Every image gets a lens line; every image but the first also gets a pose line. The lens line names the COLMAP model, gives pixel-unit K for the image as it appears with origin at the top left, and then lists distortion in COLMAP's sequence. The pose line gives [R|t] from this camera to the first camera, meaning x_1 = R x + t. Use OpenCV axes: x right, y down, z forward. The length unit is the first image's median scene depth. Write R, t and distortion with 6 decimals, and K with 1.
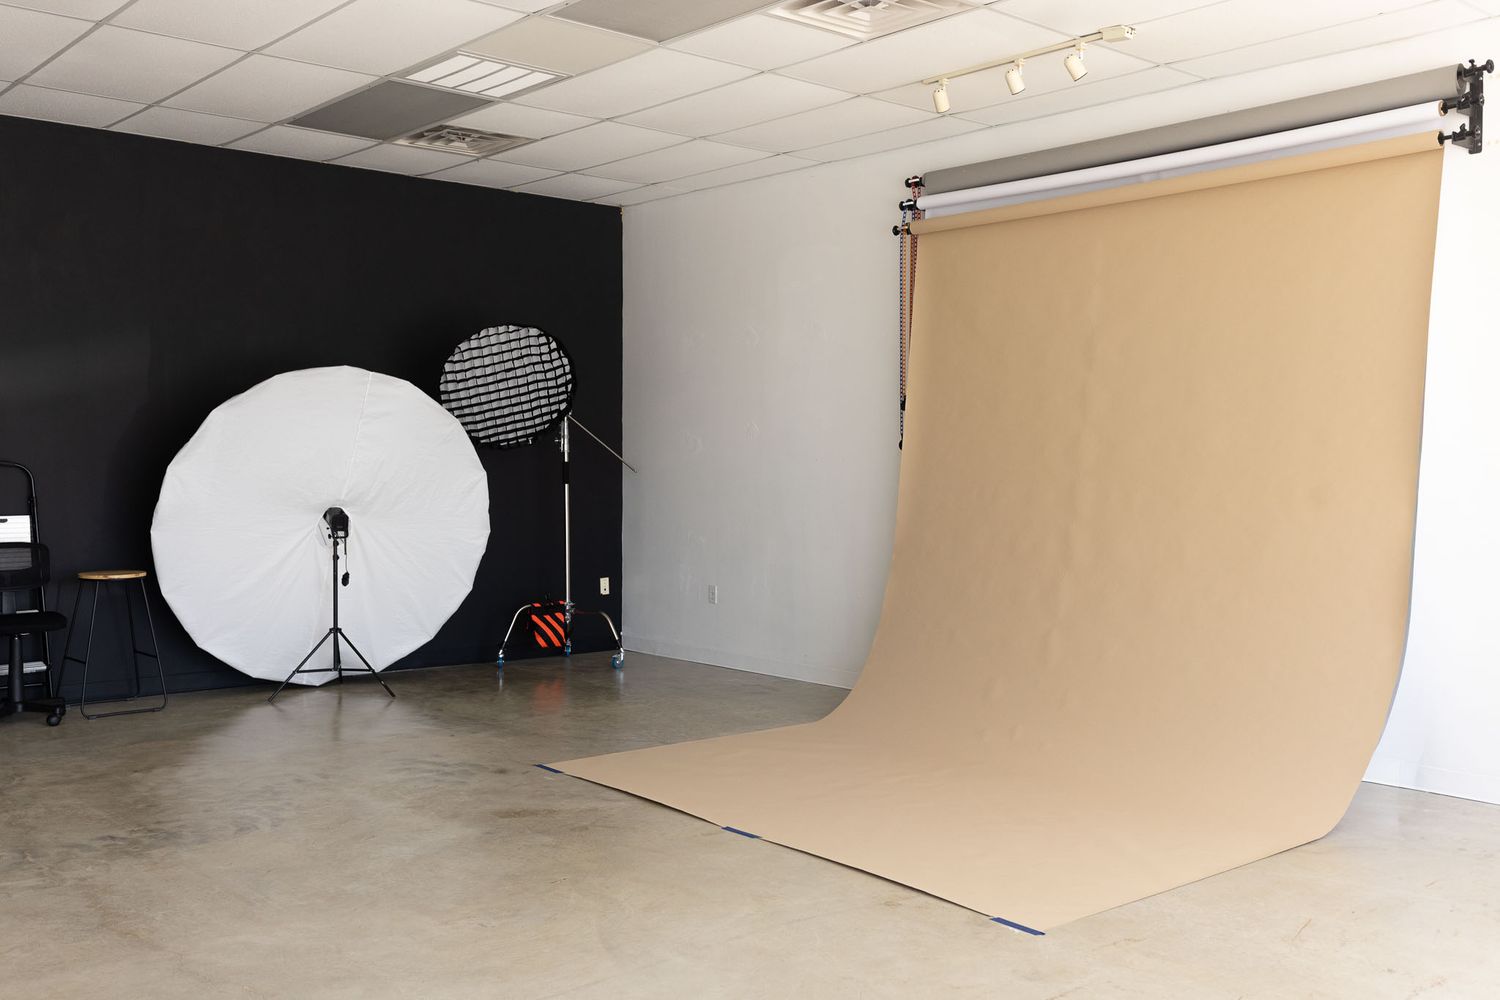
lens RADIAL K [[1424.2, 0, 750.0], [0, 1424.2, 500.0], [0, 0, 1]] dist [0.013146, -0.002009]
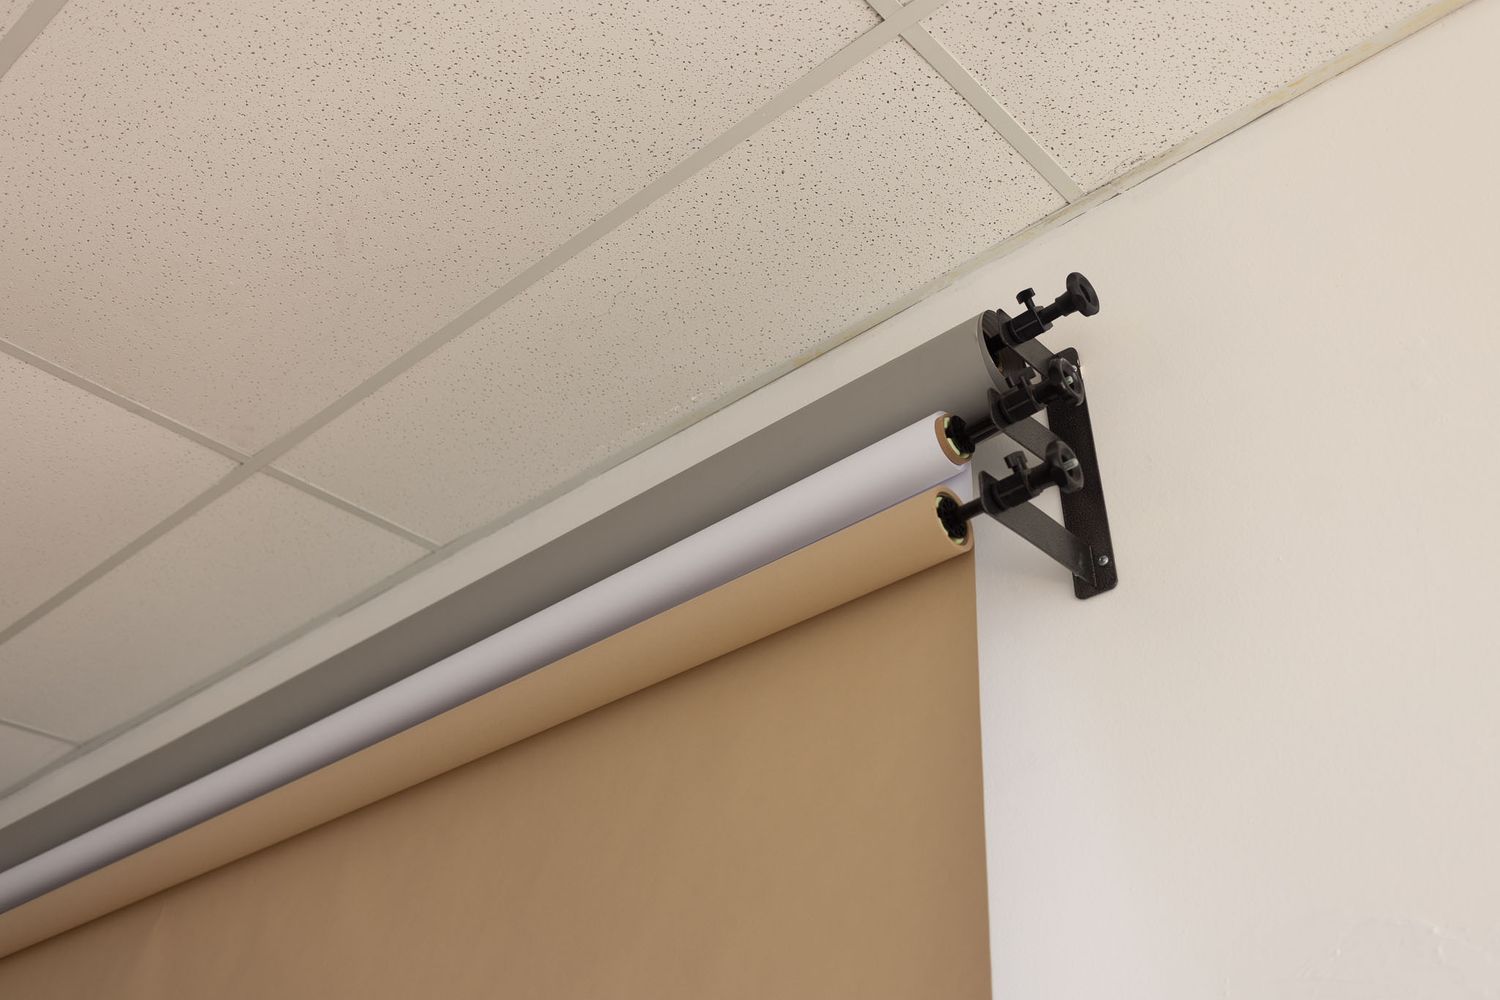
lens RADIAL K [[1424.2, 0, 750.0], [0, 1424.2, 500.0], [0, 0, 1]] dist [0.013146, -0.002009]
pose [[0.991803, 0.049461, 0.117817, 0.411834], [0.026062, 0.824360, -0.565465, -0.110112], [-0.125092, 0.563900, 0.816314, 0.783886]]
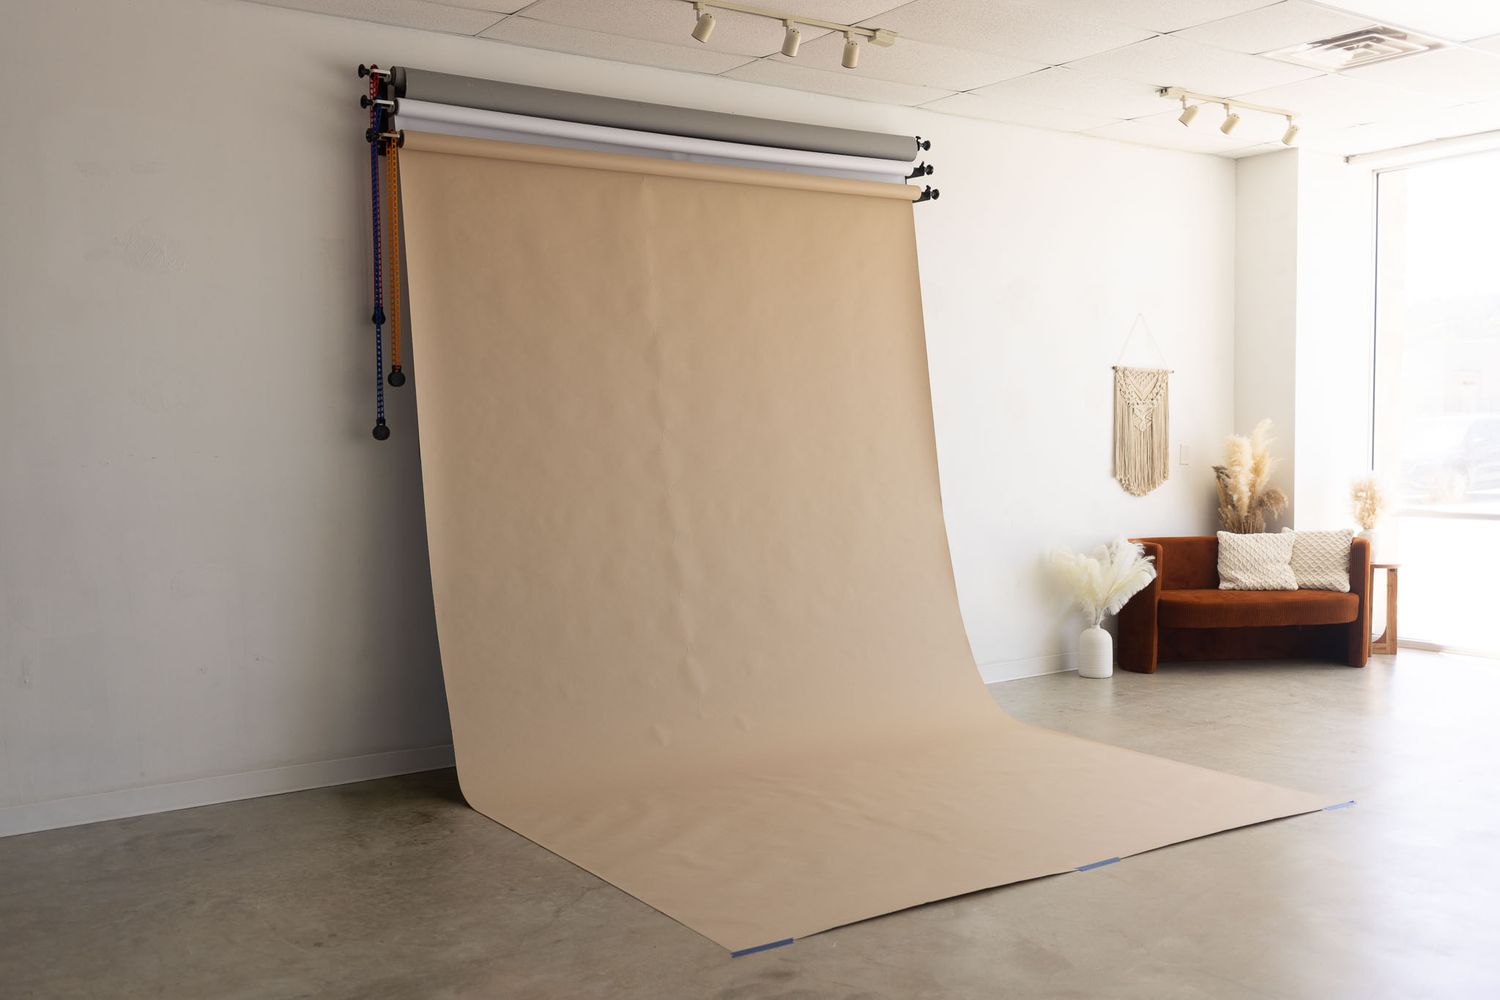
lens RADIAL K [[1424.2, 0, 750.0], [0, 1424.2, 500.0], [0, 0, 1]] dist [0.013146, -0.002009]
pose [[0.106400, -0.057358, 0.992668, -0.823171], [0.040927, 0.997741, 0.053264, -0.048471], [-0.993481, 0.034960, 0.108507, 1.004276]]
